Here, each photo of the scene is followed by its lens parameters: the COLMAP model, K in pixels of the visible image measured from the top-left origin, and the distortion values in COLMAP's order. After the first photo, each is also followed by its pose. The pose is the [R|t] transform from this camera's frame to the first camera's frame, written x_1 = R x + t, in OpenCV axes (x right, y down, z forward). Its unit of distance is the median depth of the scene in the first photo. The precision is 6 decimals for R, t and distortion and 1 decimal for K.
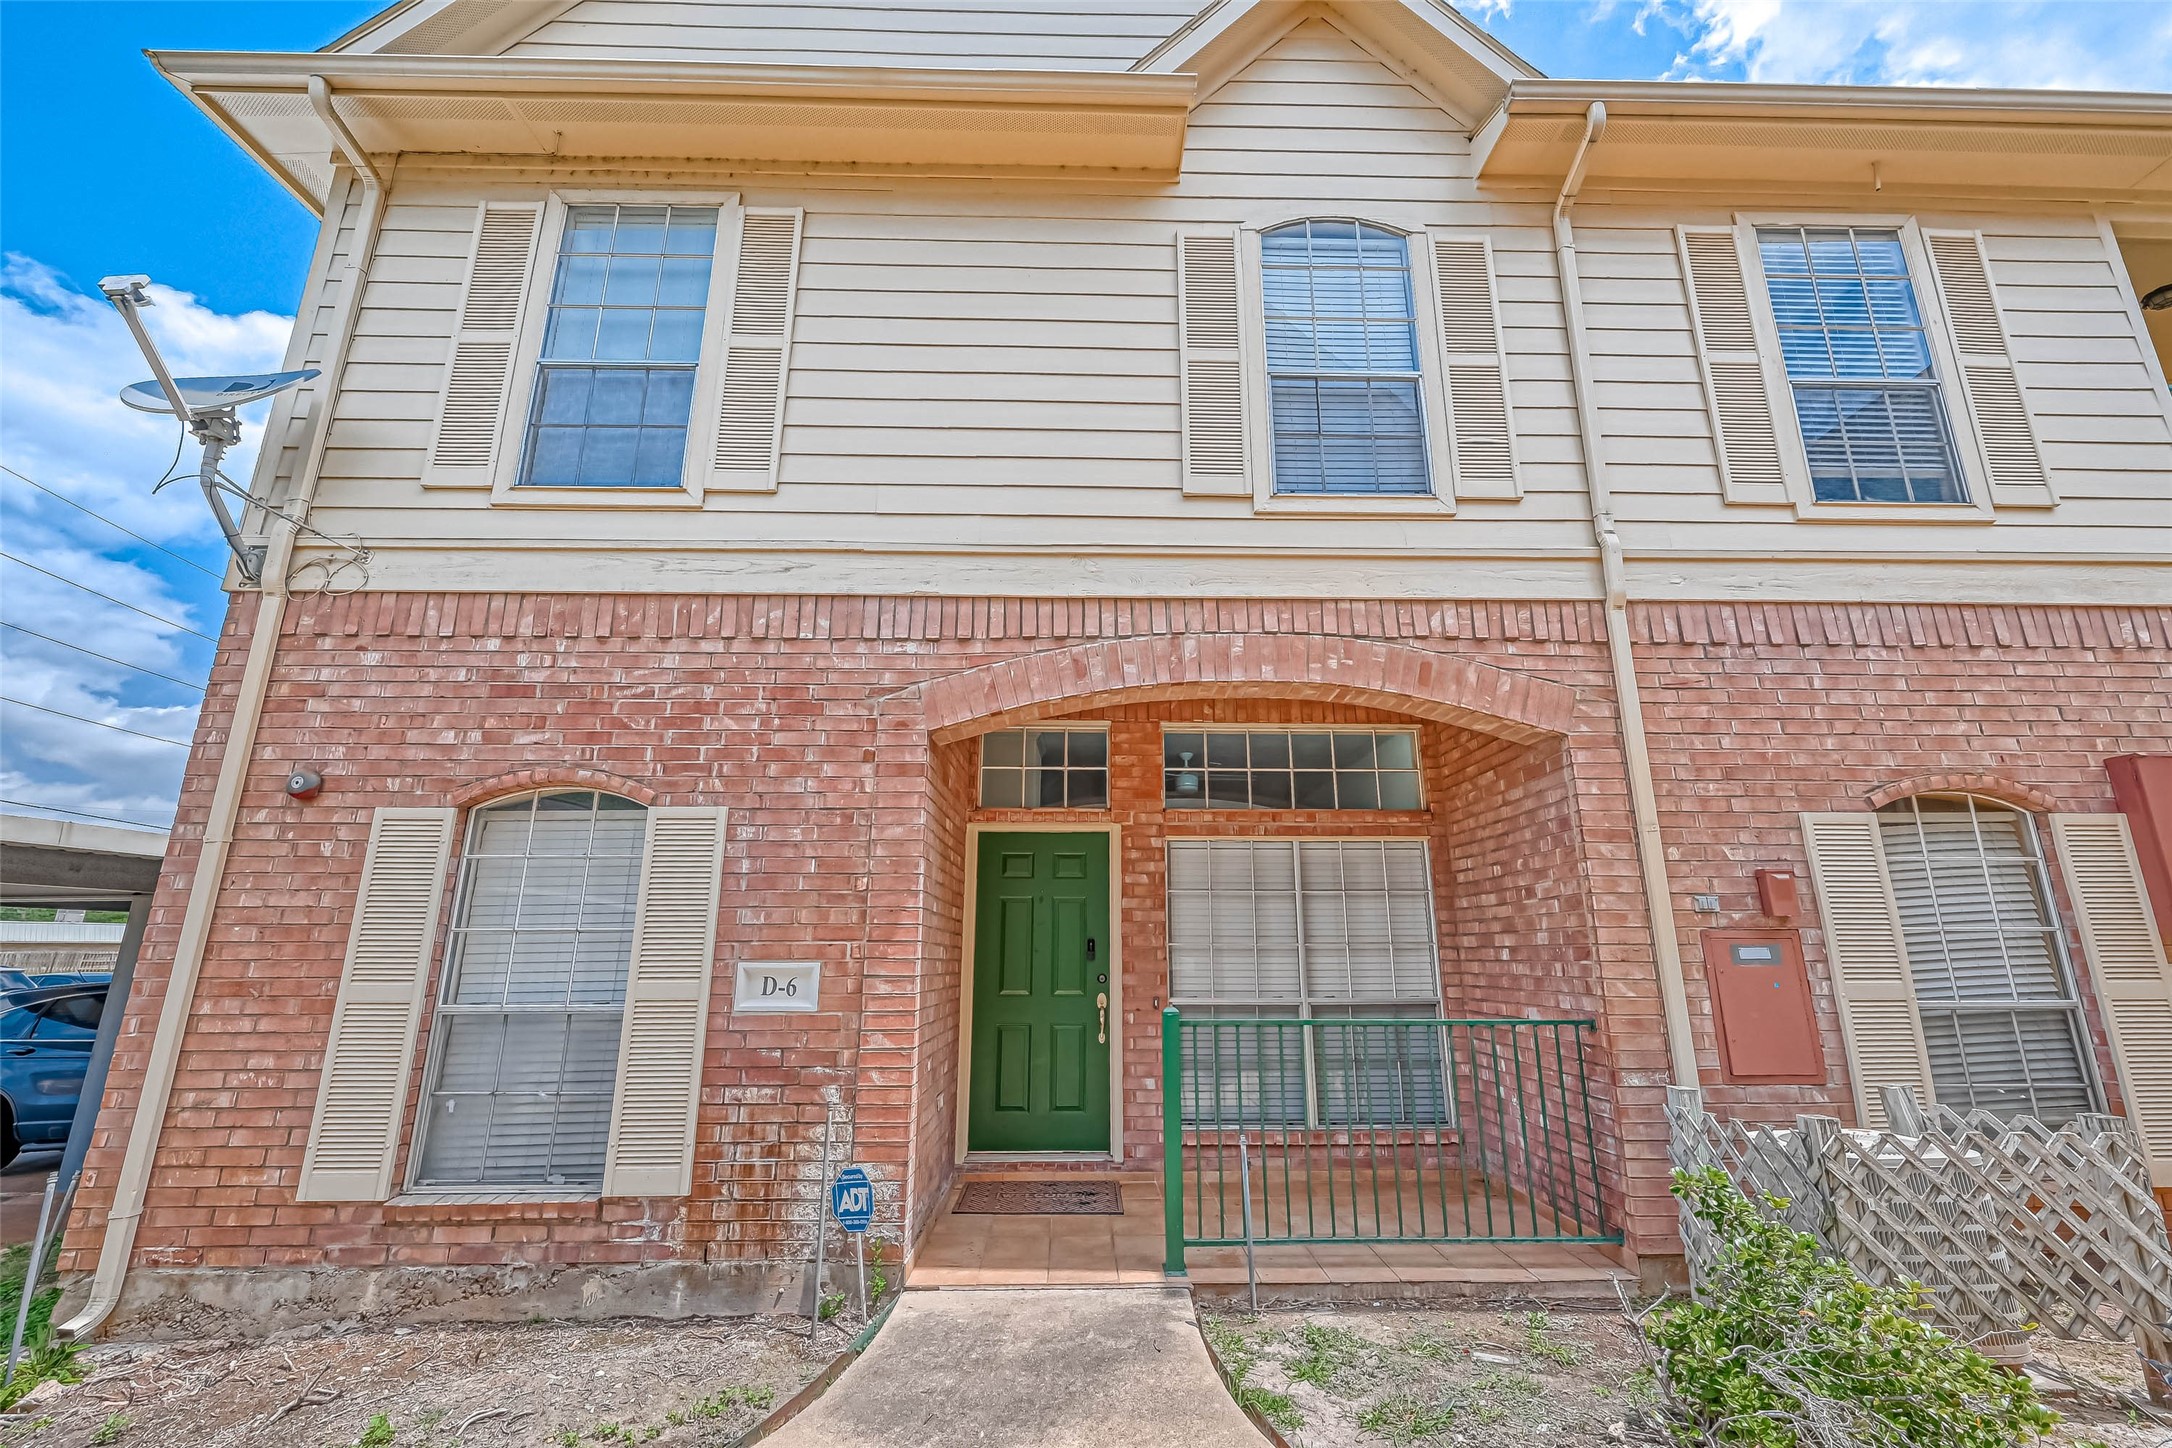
lens RADIAL K [[886.4, 0, 1101.4], [0, 886.4, 726.5], [0, 0, 1]] dist [-0.003023, 0.001065]
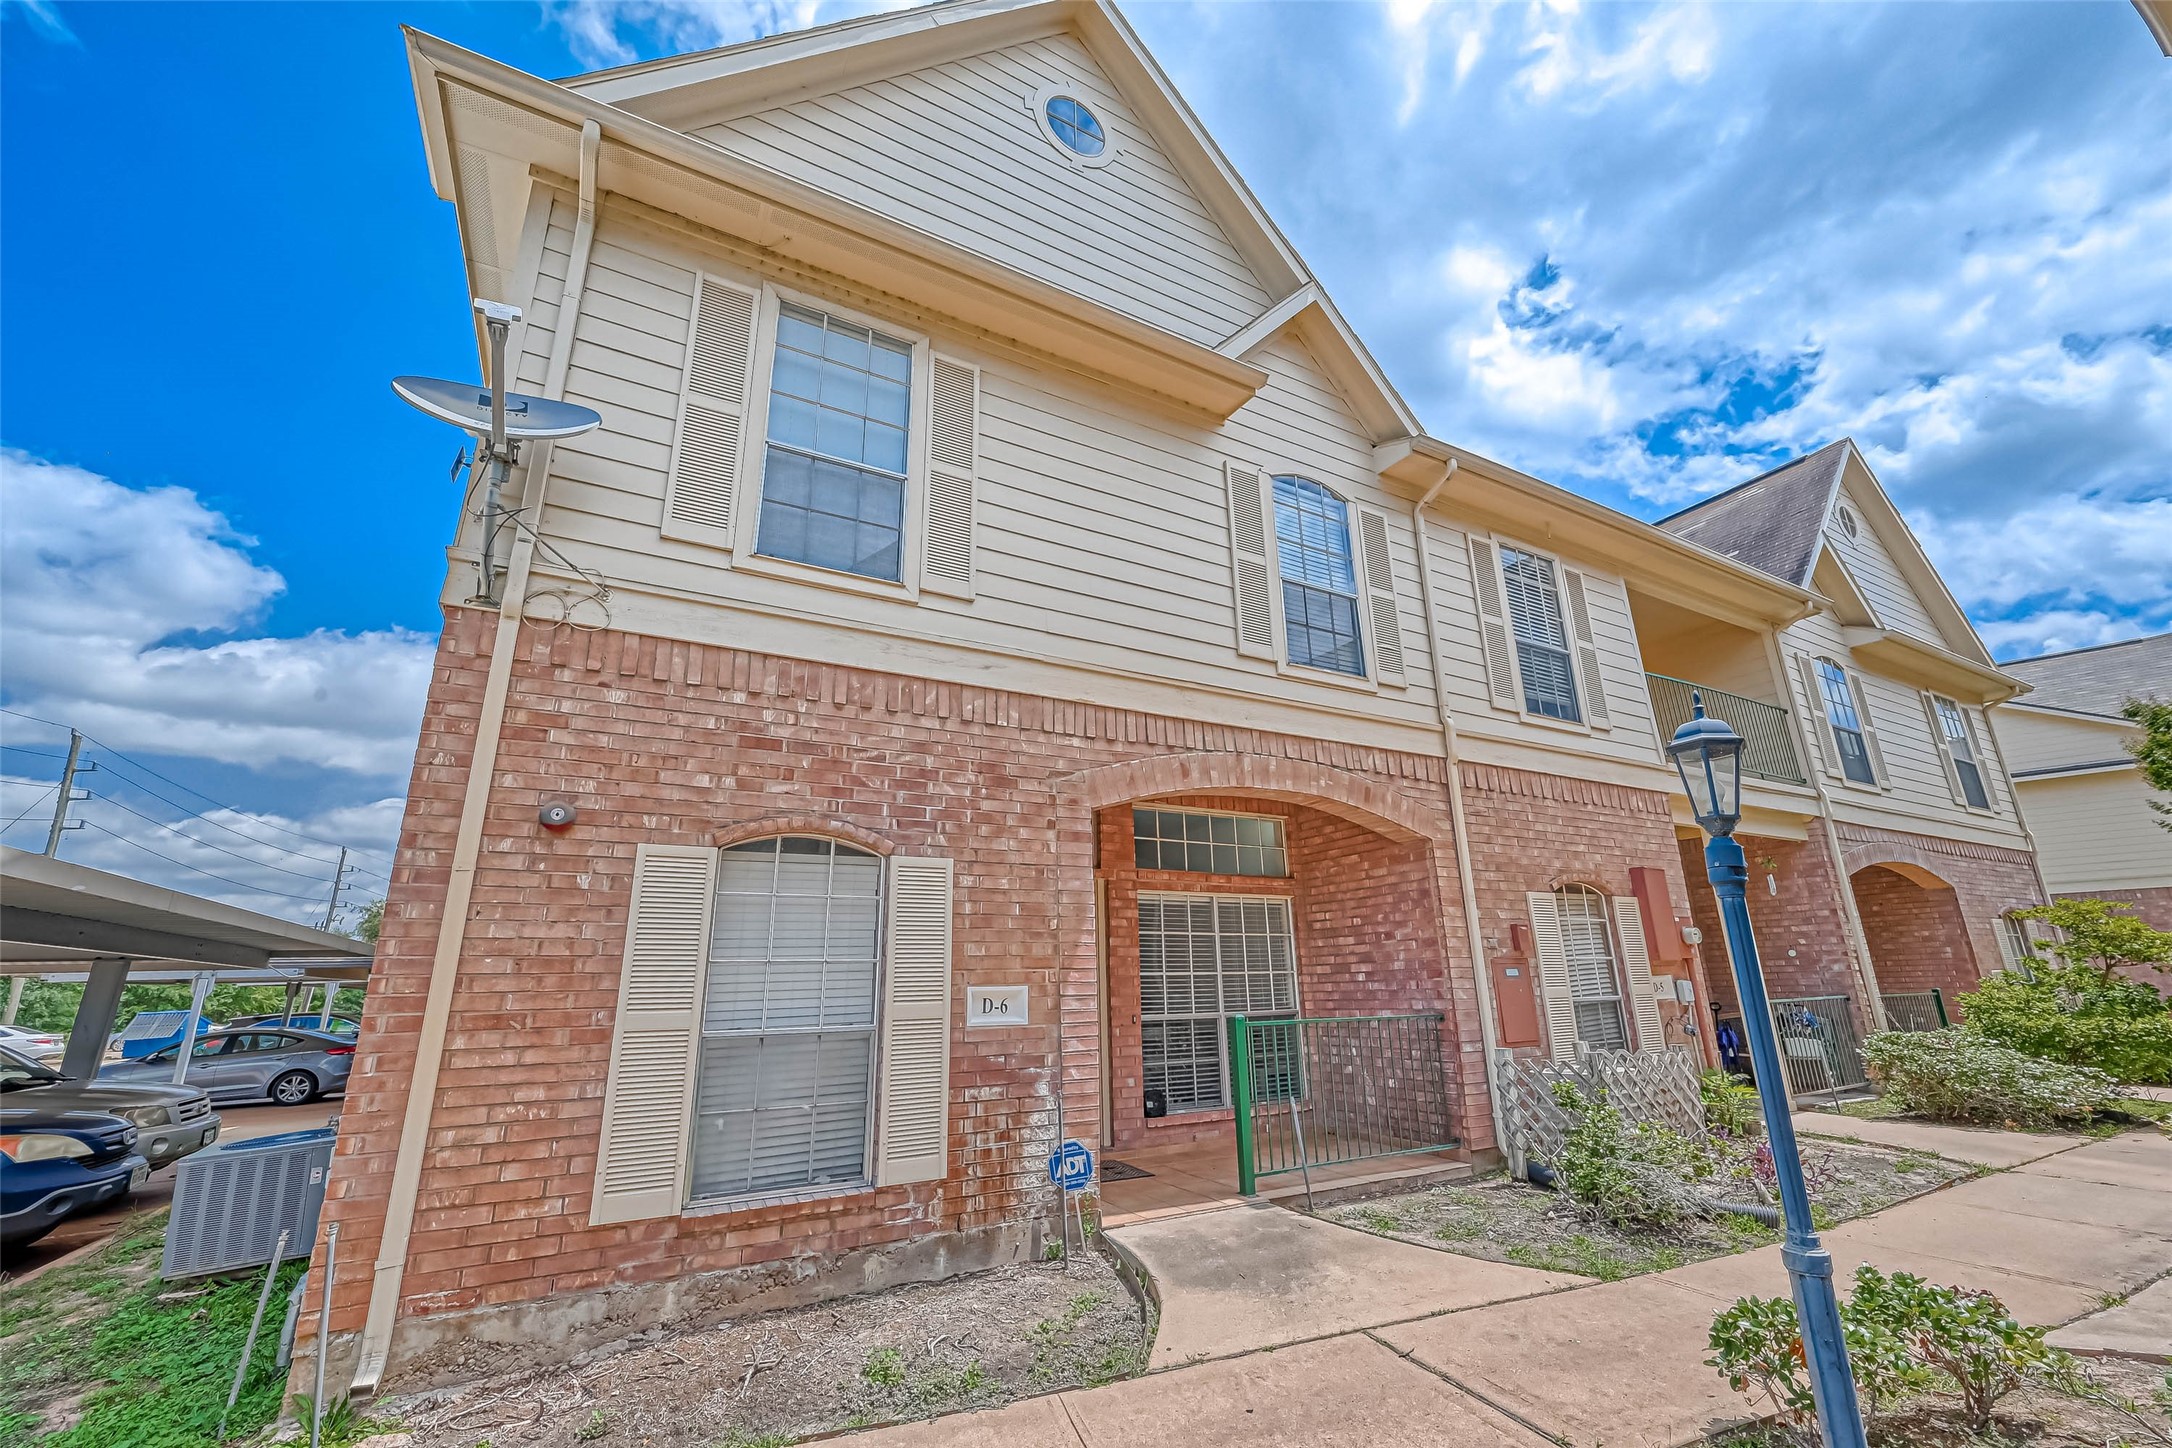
lens RADIAL K [[886.4, 0, 1103.5], [0, 886.4, 721.9], [0, 0, 1]] dist [-0.003023, 0.001065]
pose [[0.880882, 0.120333, 0.457785, -0.787372], [-0.096539, 0.992490, -0.075121, -0.024254], [-0.463387, 0.021979, 0.885883, -0.177447]]
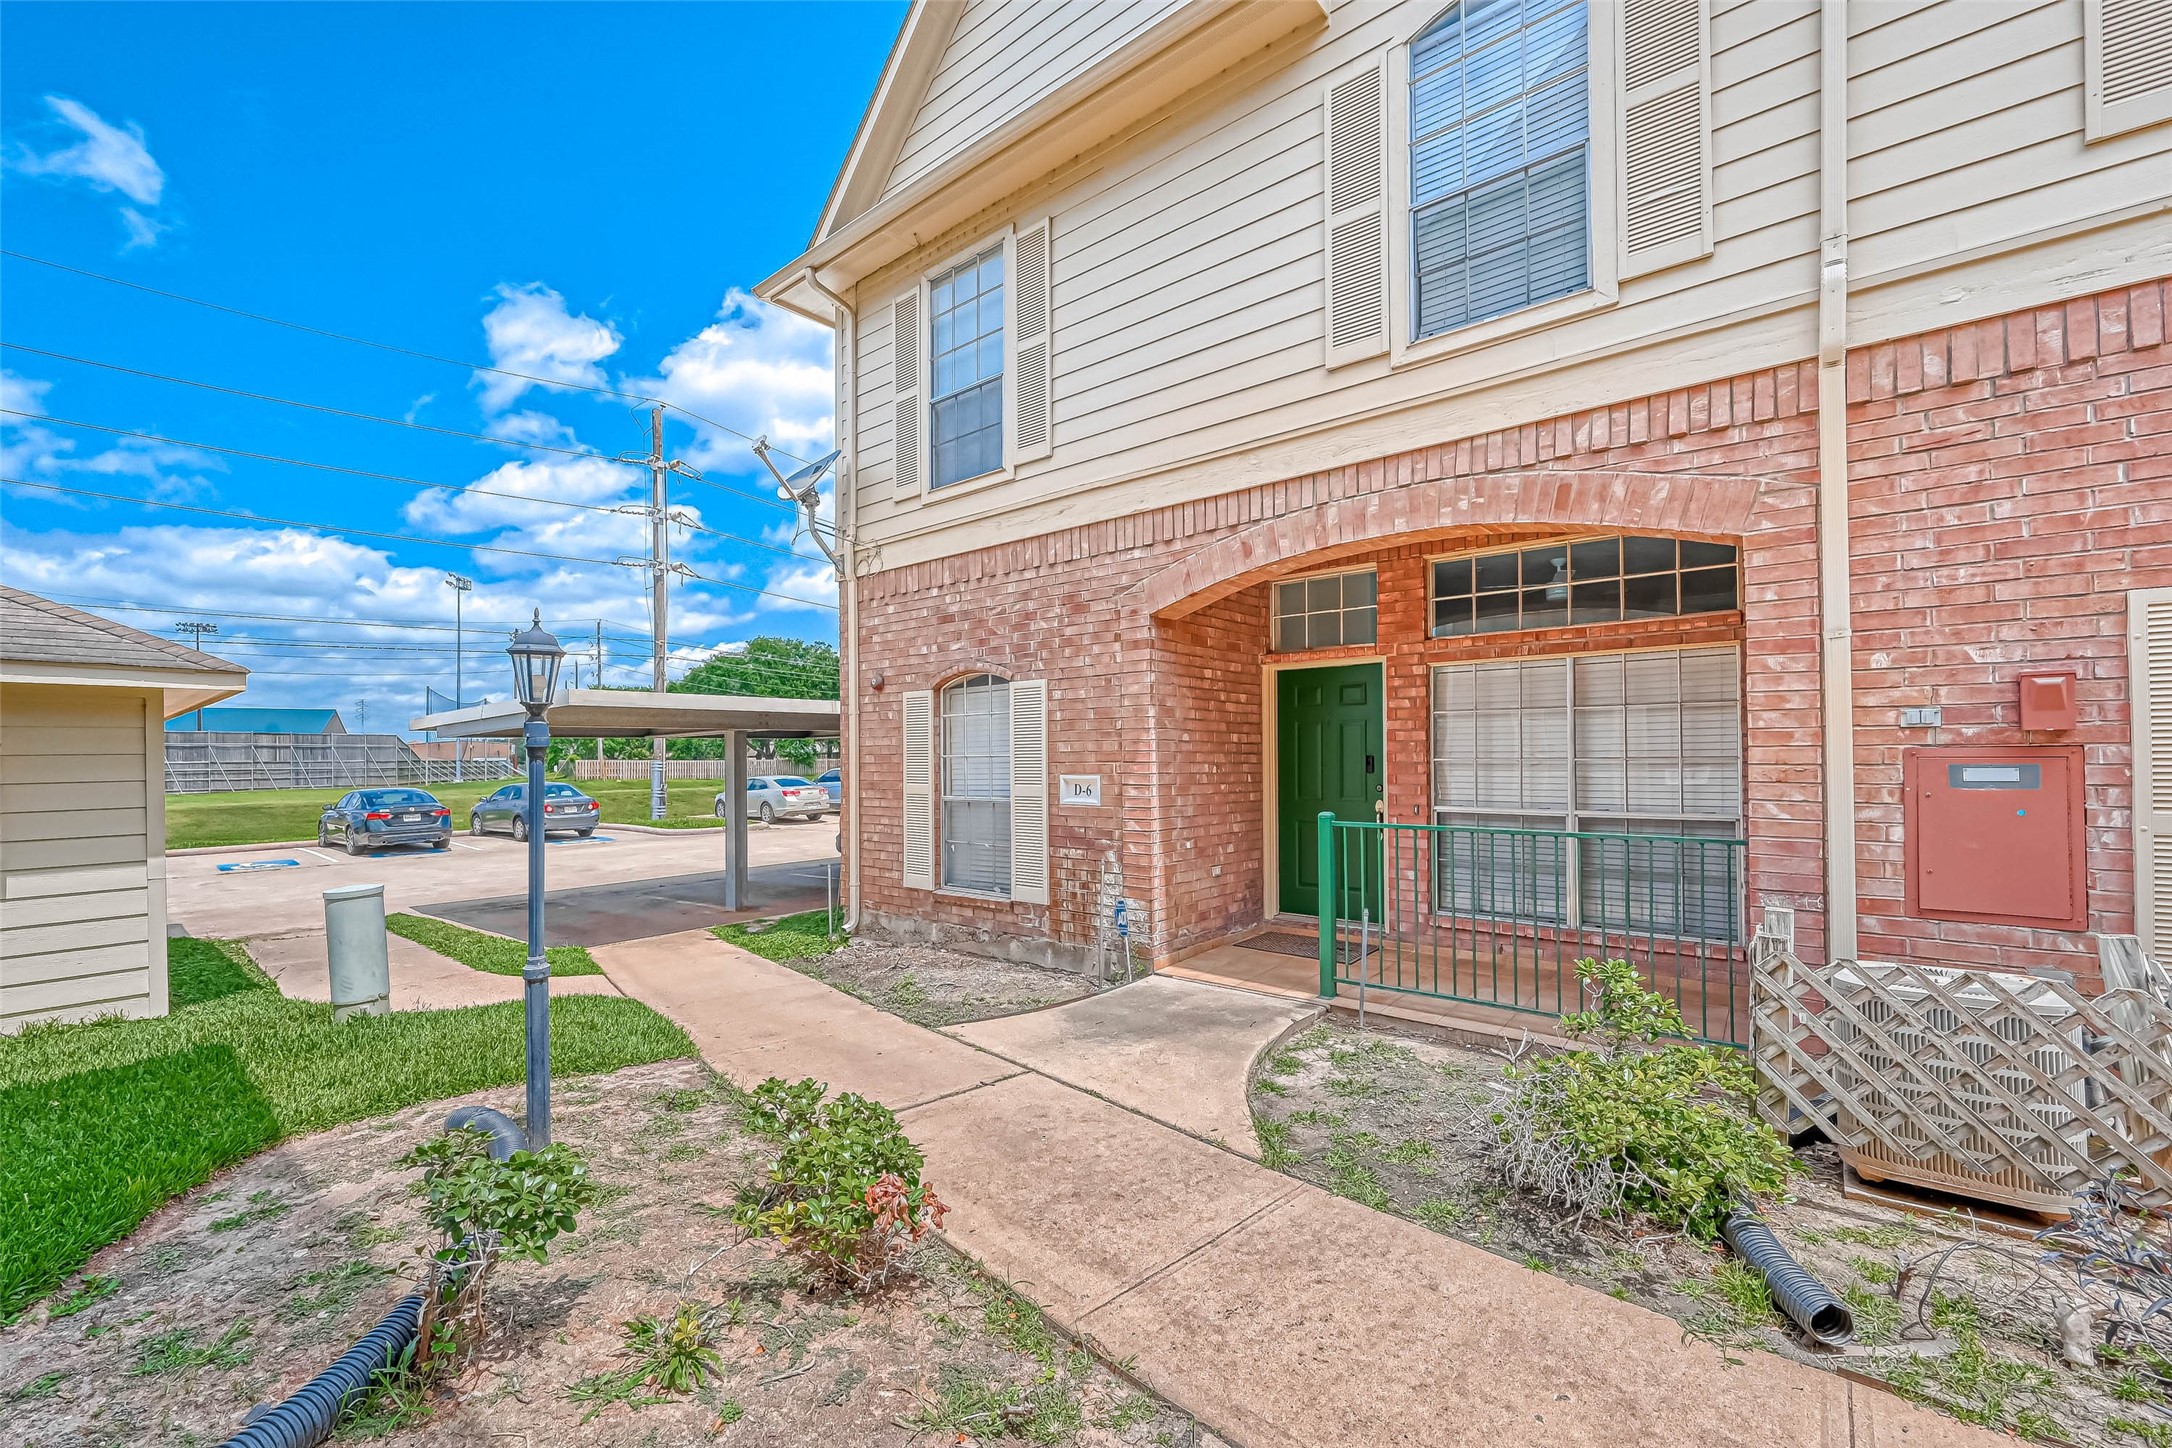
lens RADIAL K [[886.4, 0, 1044.8], [0, 886.4, 748.4], [0, 0, 1]] dist [-0.003023, 0.001065]
pose [[0.736835, -0.011697, -0.675972, 0.608183], [0.173527, 0.969627, 0.172372, -0.058420], [0.653424, -0.244309, 0.716485, -0.148729]]
